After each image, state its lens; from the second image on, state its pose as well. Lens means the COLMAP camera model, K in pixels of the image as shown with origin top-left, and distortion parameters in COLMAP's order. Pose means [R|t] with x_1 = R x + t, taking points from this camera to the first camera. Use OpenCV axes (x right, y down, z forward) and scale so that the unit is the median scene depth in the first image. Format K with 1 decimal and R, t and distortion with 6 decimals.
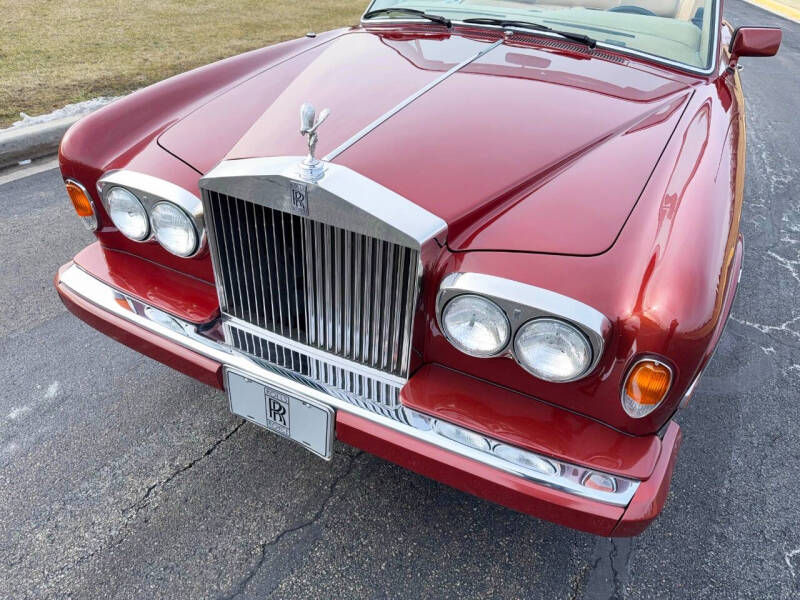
lens RADIAL K [[545.0, 0, 401.7], [0, 545.0, 303.7], [0, 0, 1]] dist [-0.003247, -0.015871]
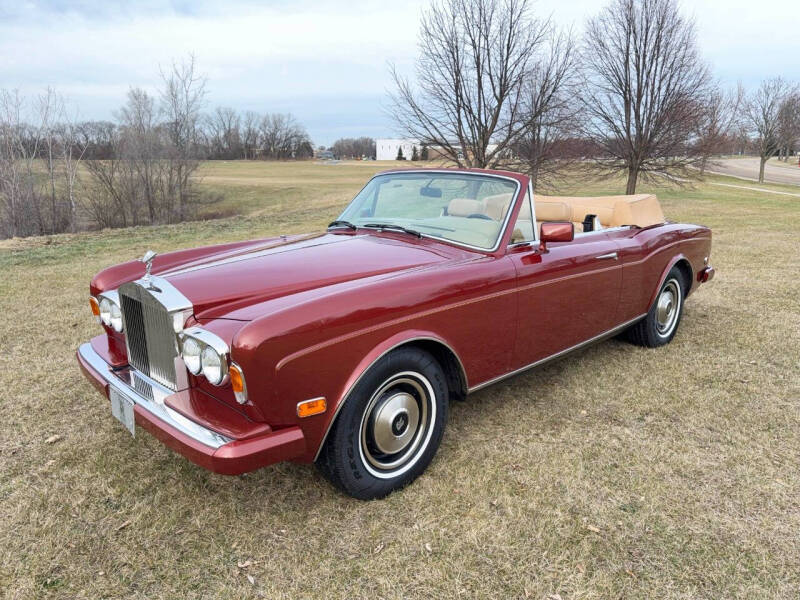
lens RADIAL K [[553.0, 0, 402.8], [0, 553.0, 314.1], [0, 0, 1]] dist [0.063942, -0.084658]
pose [[0.941633, 0.024922, -0.335718, 1.246930], [-0.142870, 0.932576, -0.331496, 0.378550], [0.304821, 0.360111, 0.881705, -0.466380]]
